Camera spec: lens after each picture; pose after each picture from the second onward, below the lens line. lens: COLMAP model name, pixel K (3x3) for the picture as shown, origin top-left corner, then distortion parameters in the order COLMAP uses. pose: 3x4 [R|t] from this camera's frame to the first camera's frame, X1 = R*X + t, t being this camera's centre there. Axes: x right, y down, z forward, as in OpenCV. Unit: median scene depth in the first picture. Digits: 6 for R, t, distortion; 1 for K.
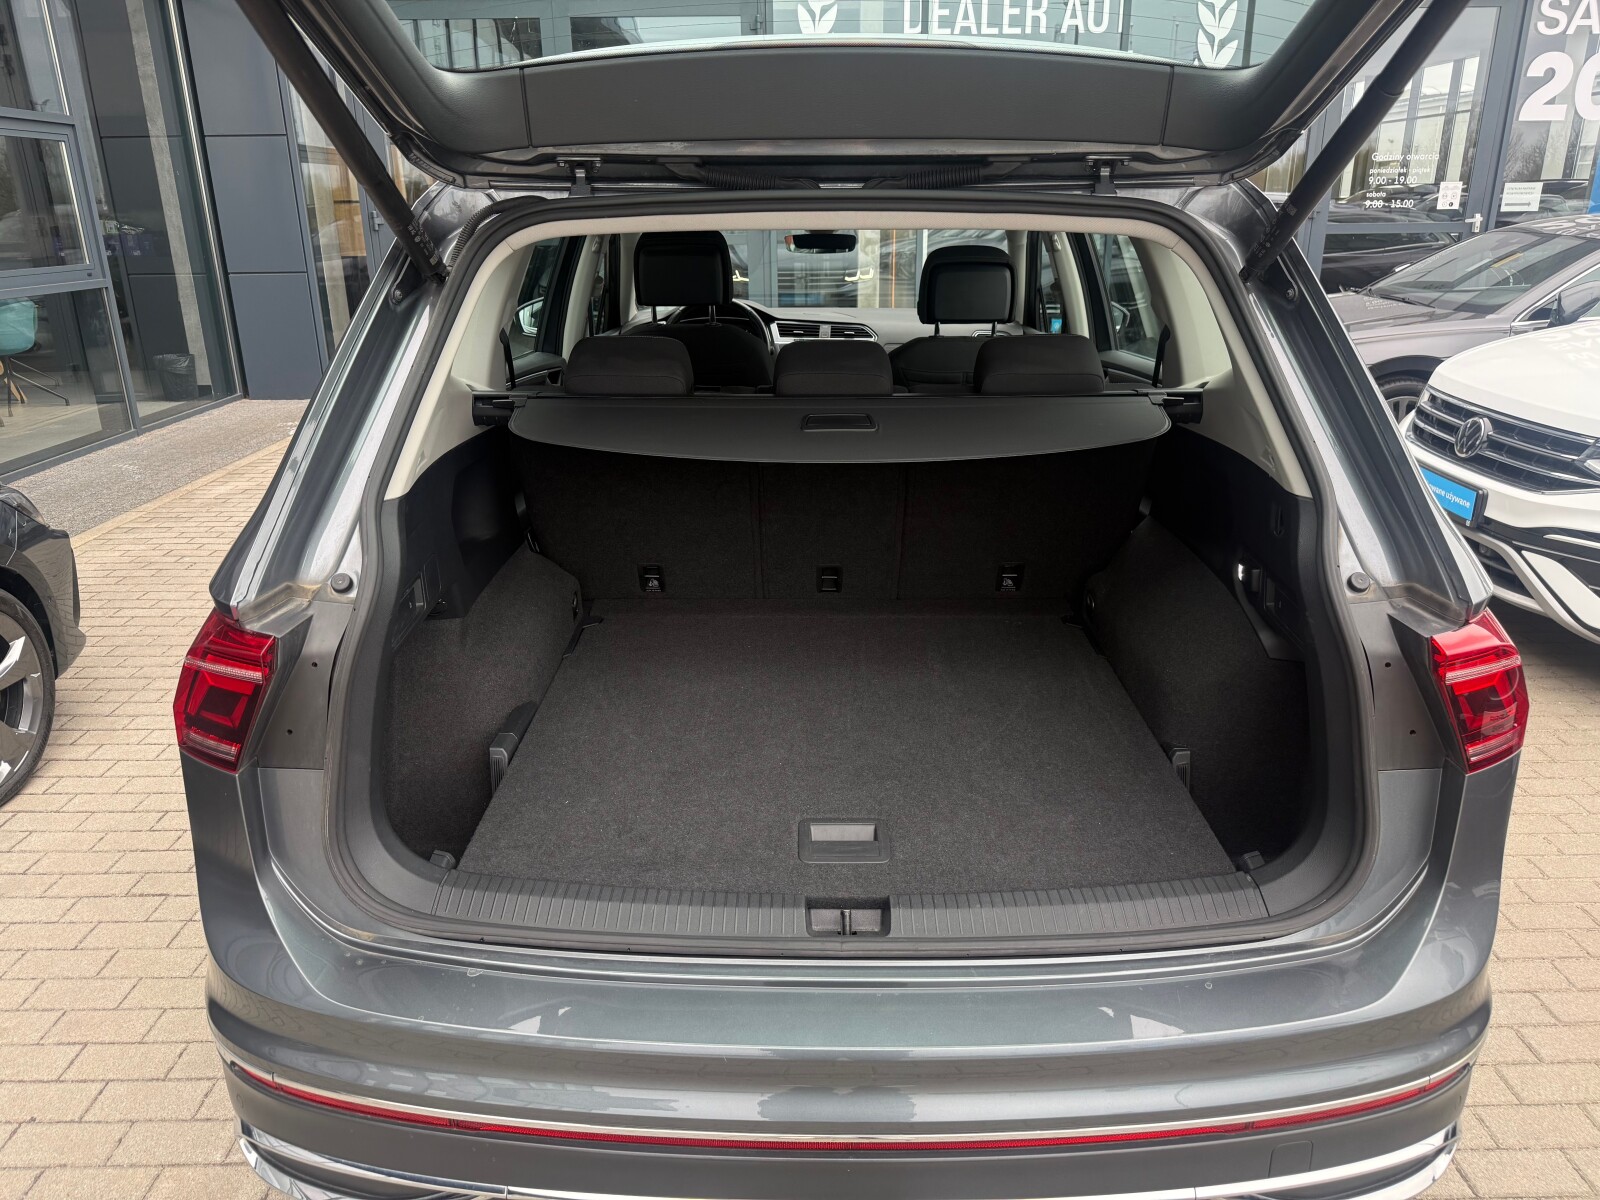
lens RADIAL K [[1127.8, 0, 806.6], [0, 1127.8, 600.7], [0, 0, 1]] dist [0.056604, -0.076126]
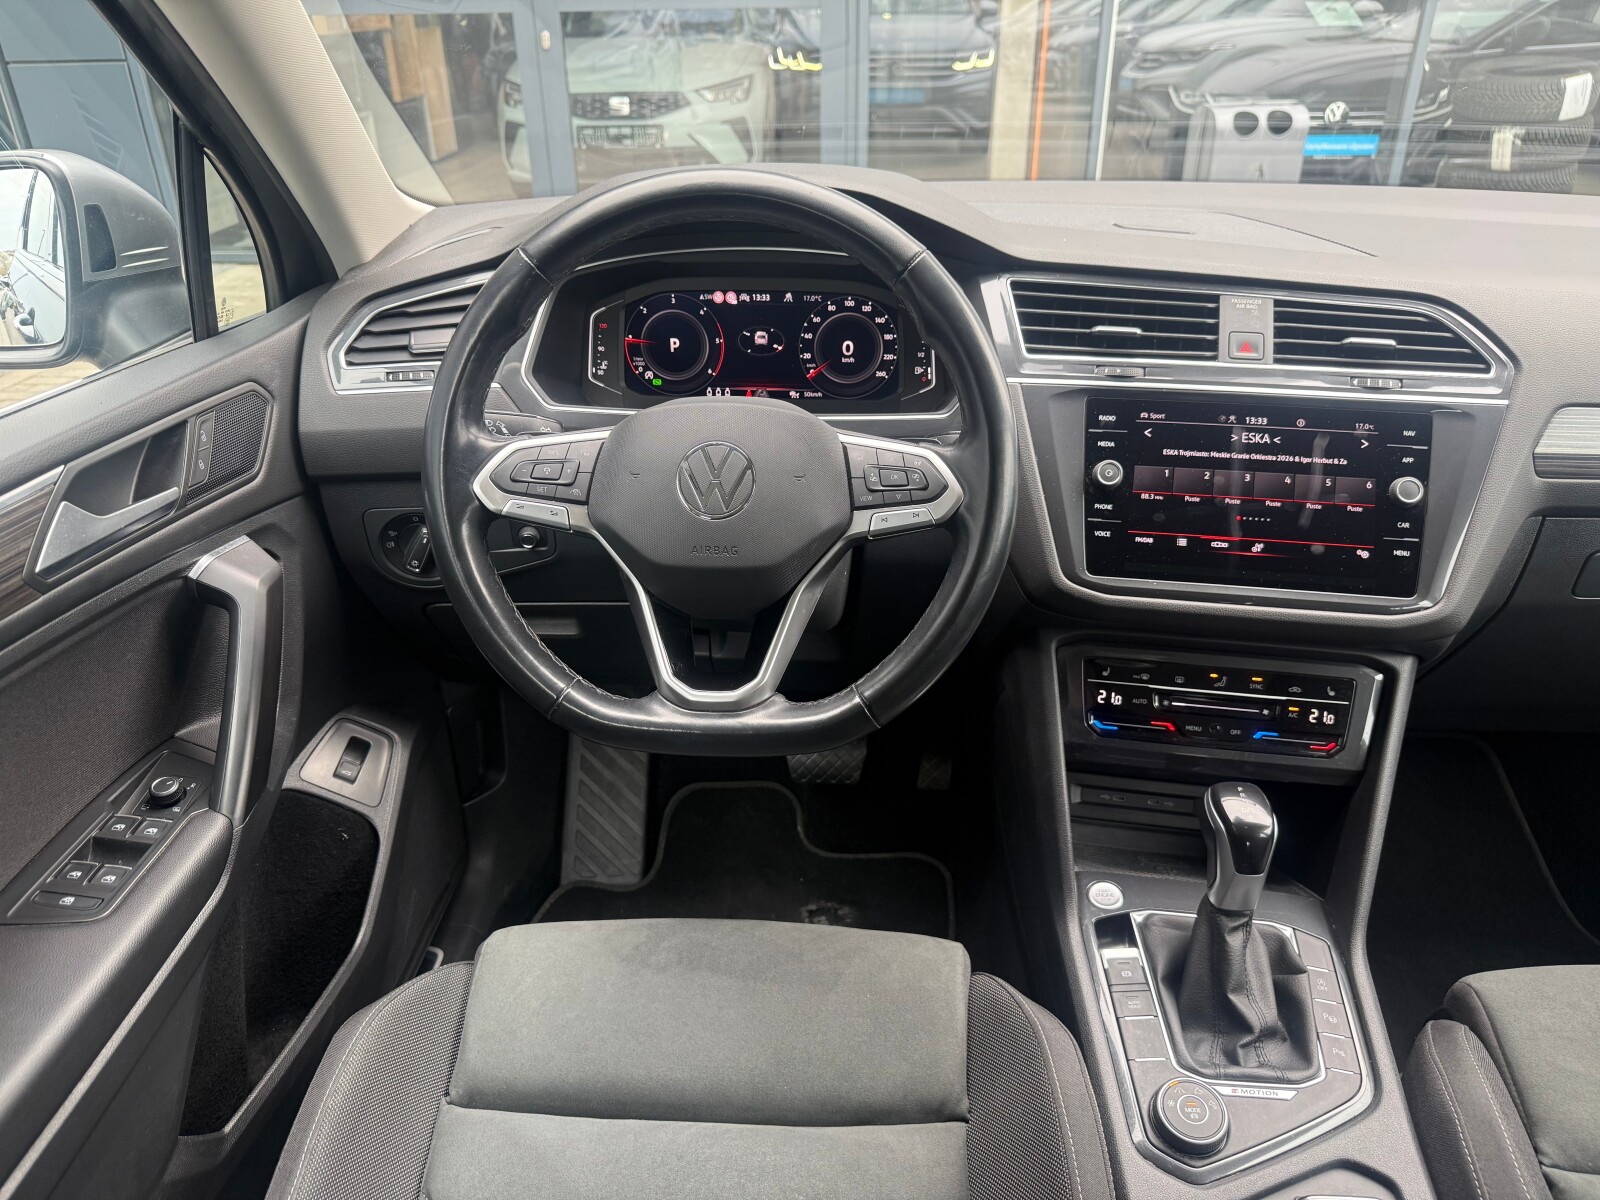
lens RADIAL K [[1127.8, 0, 810.5], [0, 1127.8, 605.5], [0, 0, 1]] dist [0.056604, -0.076126]
pose [[0.998870, 0.015842, -0.044812, -0.024515], [-0.008362, 0.986686, 0.162419, -0.099120], [0.046788, -0.161861, 0.985704, 0.350361]]
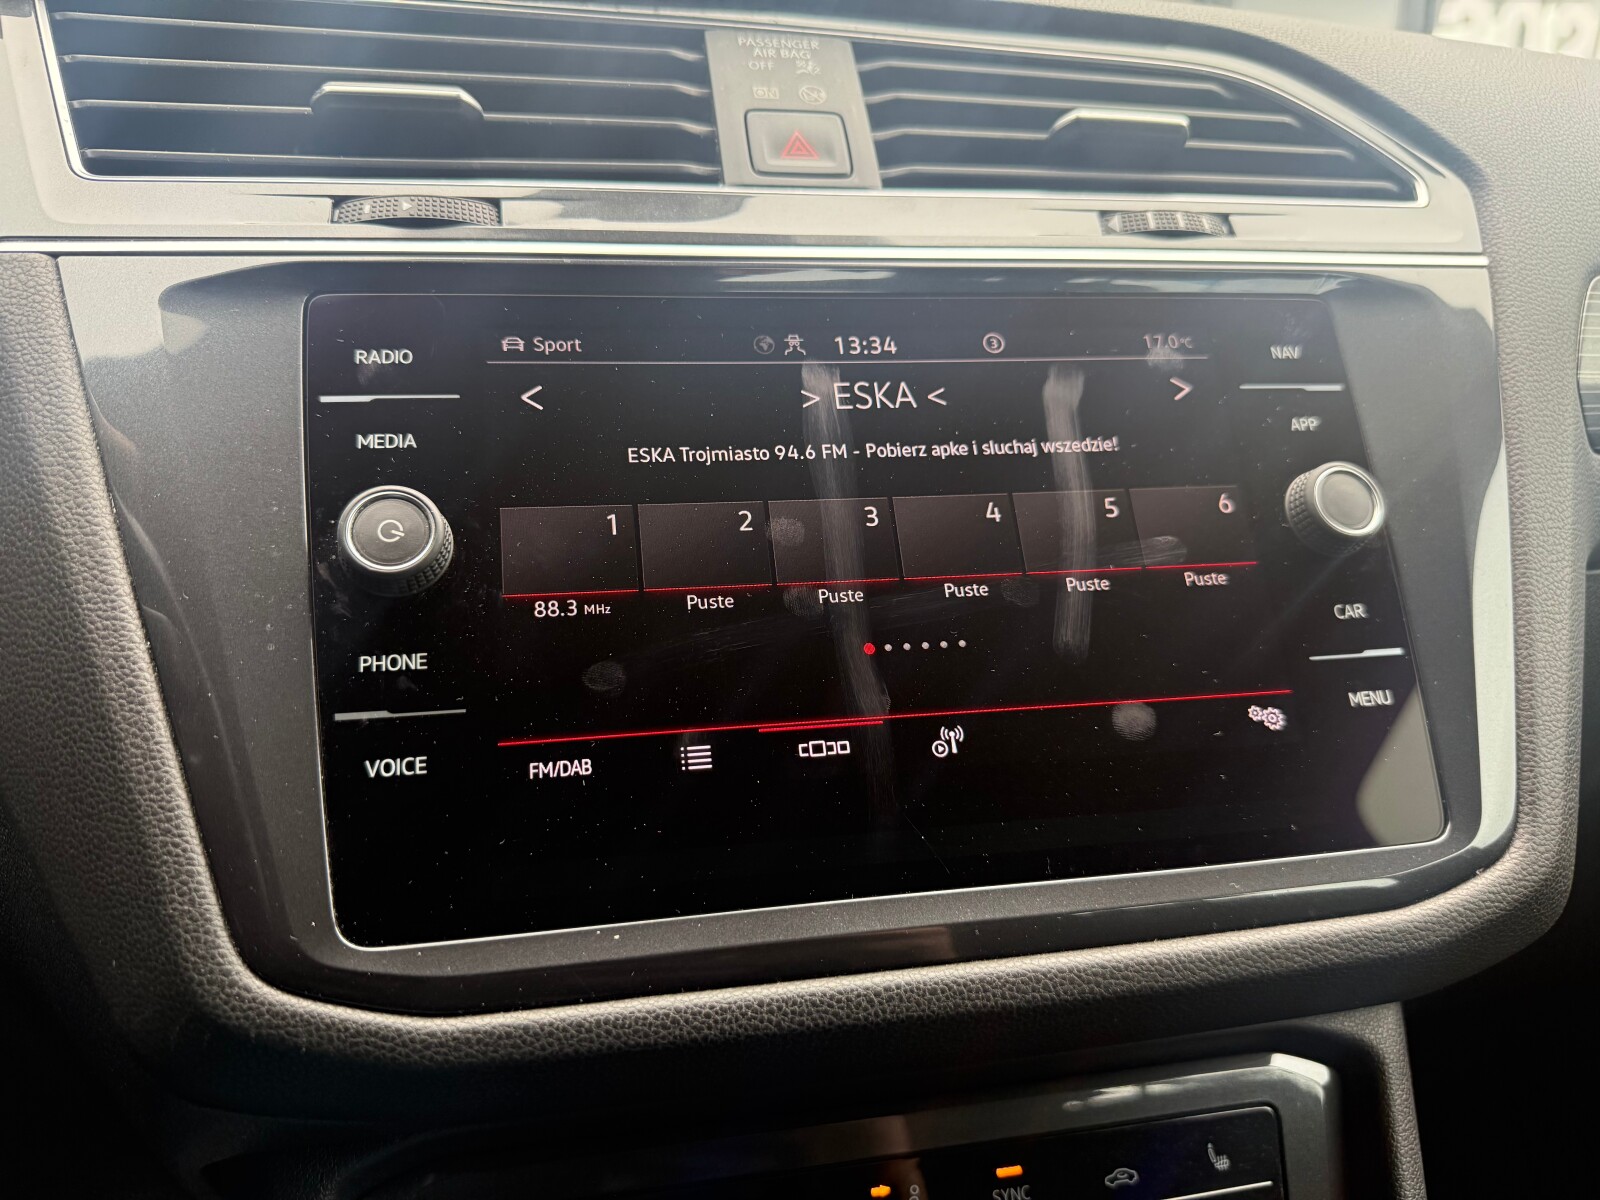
lens RADIAL K [[1127.8, 0, 799.8], [0, 1127.8, 600.9], [0, 0, 1]] dist [0.056604, -0.076126]
pose [[0.951888, -0.083475, 0.294857, -0.003100], [0.098942, 0.994371, -0.037906, -0.091608], [-0.290033, 0.065256, 0.954789, 0.419954]]
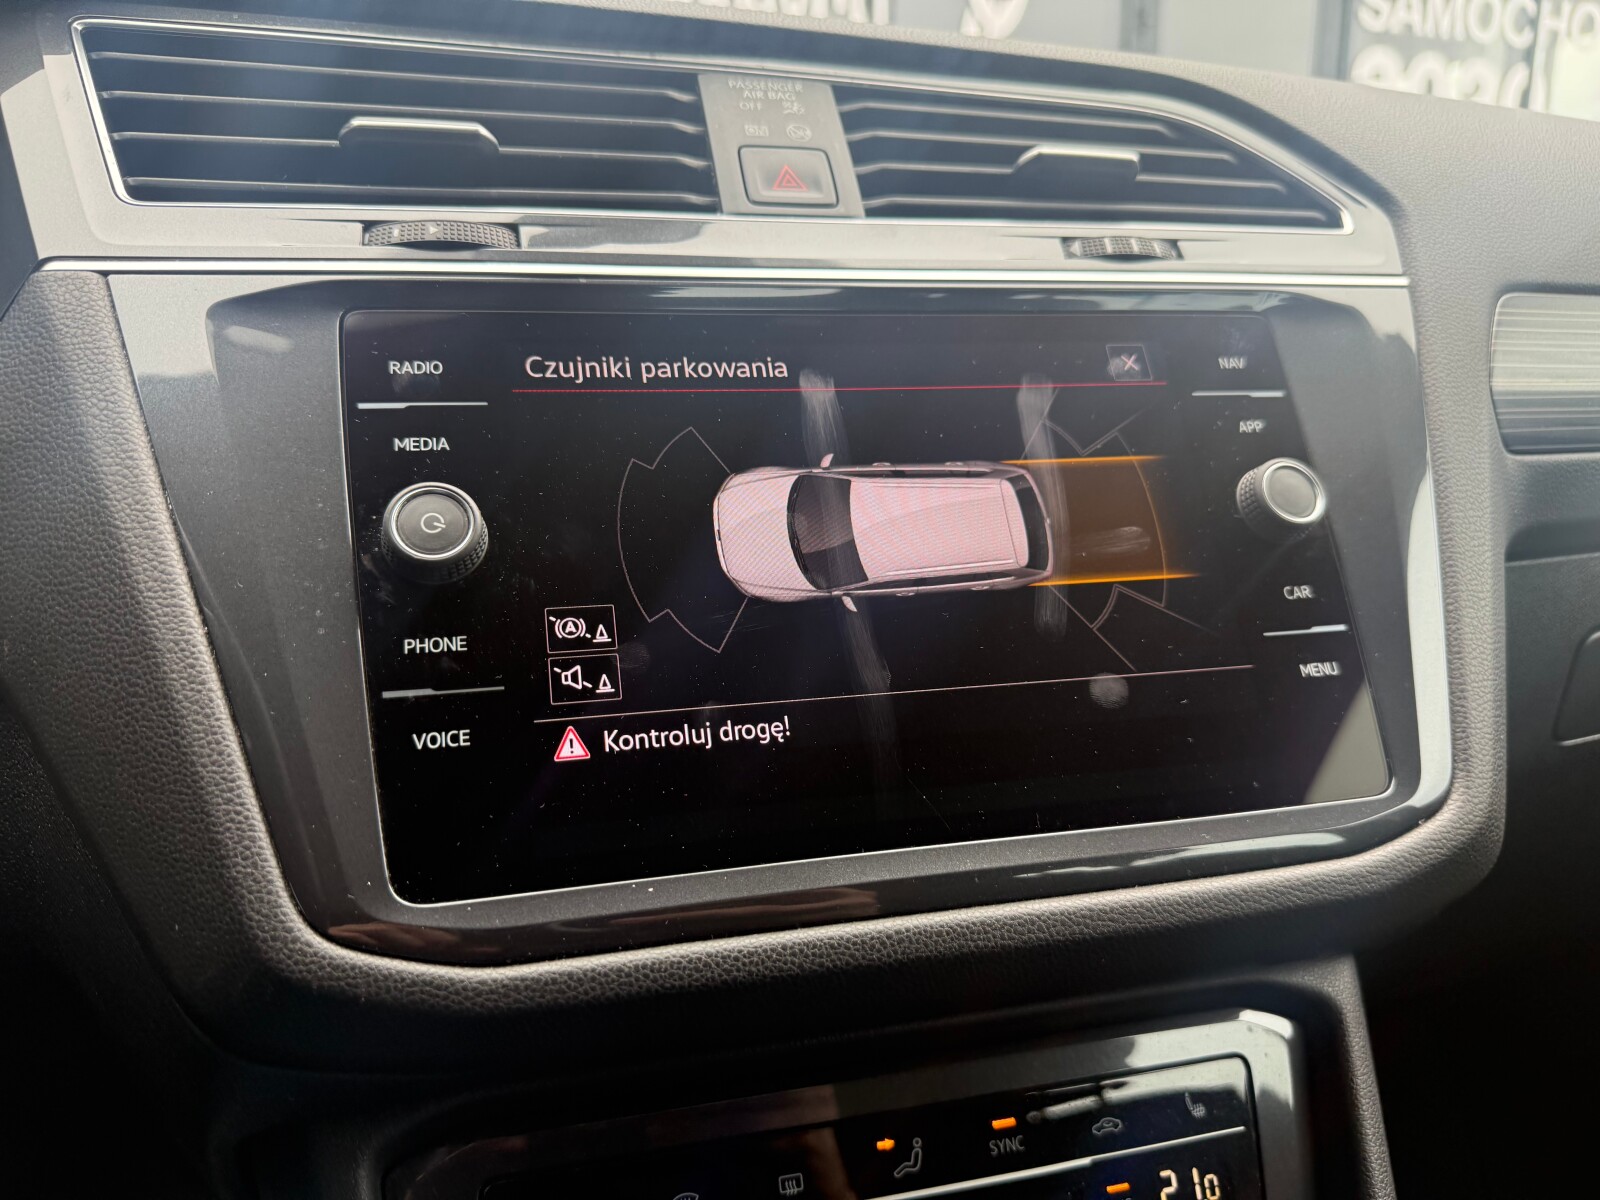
lens RADIAL K [[1127.8, 0, 798.4], [0, 1127.8, 610.6], [0, 0, 1]] dist [0.056604, -0.076126]
pose [[0.935250, -0.089444, 0.342503, -0.005425], [0.119494, 0.990530, -0.067619, -0.090048], [-0.333211, 0.104167, 0.937080, 0.418302]]
